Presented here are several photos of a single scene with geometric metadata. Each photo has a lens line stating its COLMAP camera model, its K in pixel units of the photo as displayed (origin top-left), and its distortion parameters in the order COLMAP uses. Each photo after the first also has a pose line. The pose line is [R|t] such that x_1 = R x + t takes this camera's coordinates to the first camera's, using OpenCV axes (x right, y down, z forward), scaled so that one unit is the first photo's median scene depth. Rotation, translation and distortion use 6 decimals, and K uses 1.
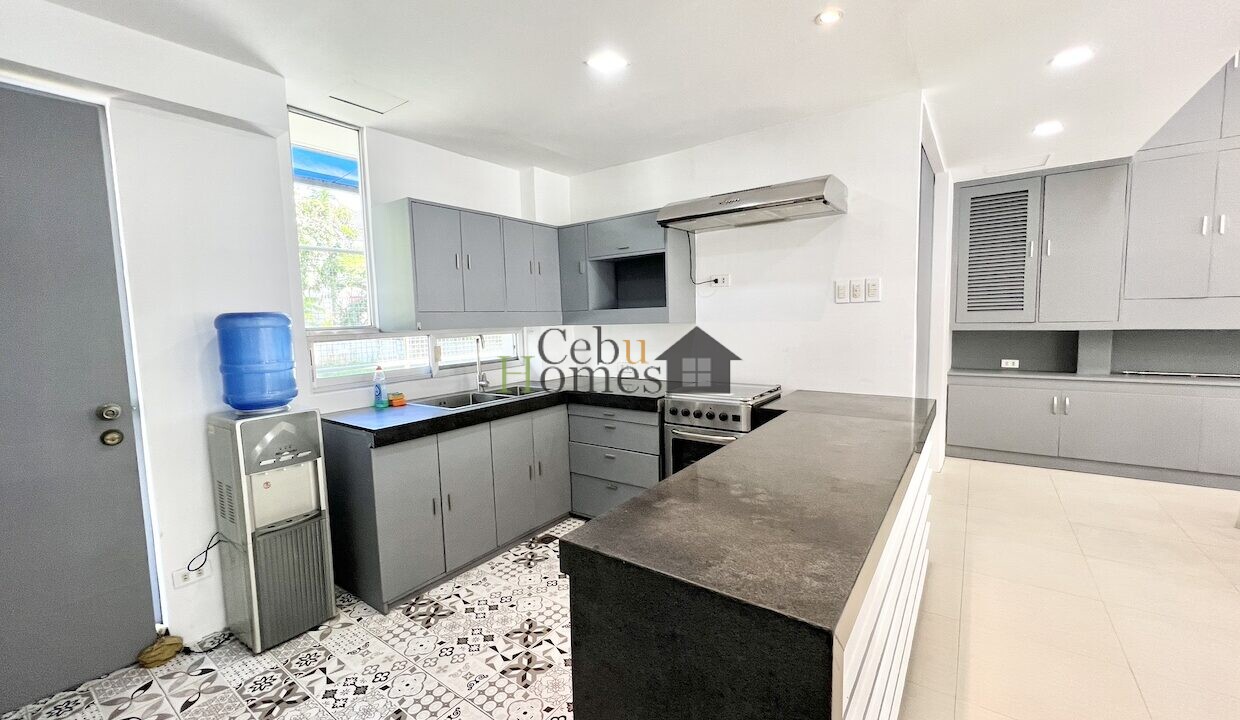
lens RADIAL K [[494.3, 0, 620.0], [0, 494.3, 360.0], [0, 0, 1]] dist [-0.009352, 0.002249]
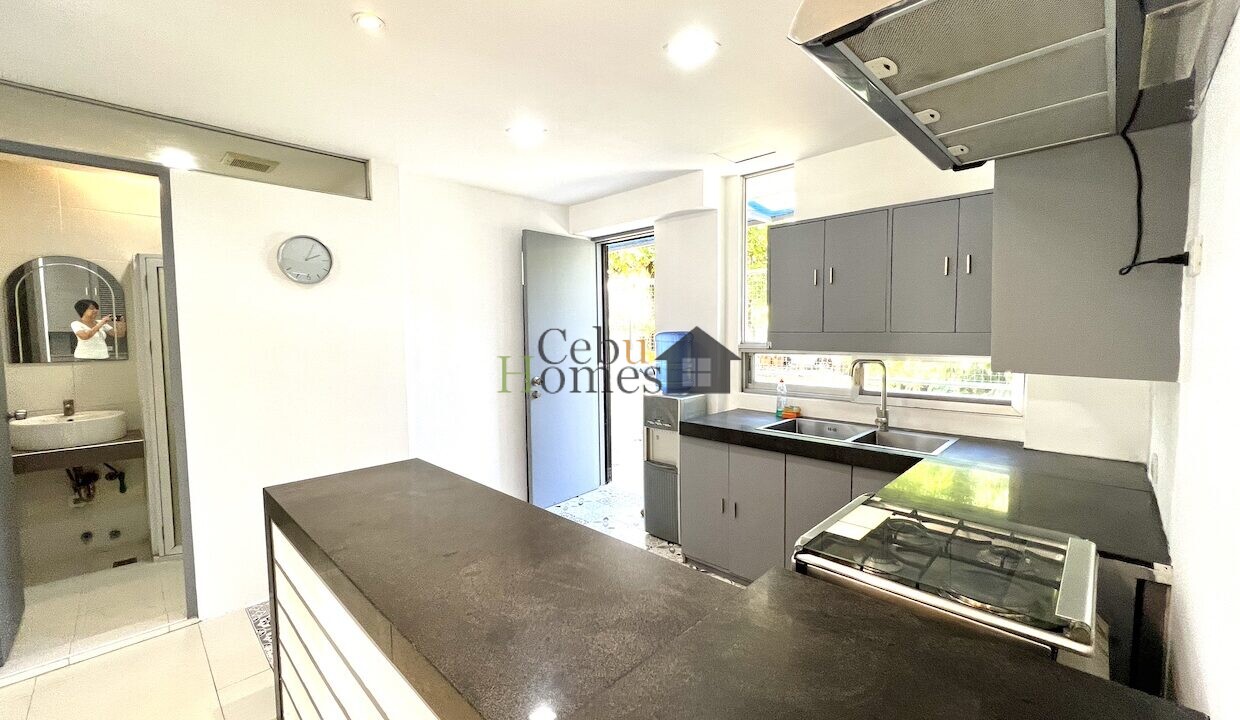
lens RADIAL K [[494.3, 0, 620.0], [0, 494.3, 360.0], [0, 0, 1]] dist [-0.009352, 0.002249]
pose [[-0.156601, 0.084540, -0.984037, 0.689114], [-0.075334, 0.992405, 0.097247, -0.116852], [0.984785, 0.089361, -0.149043, 0.843782]]
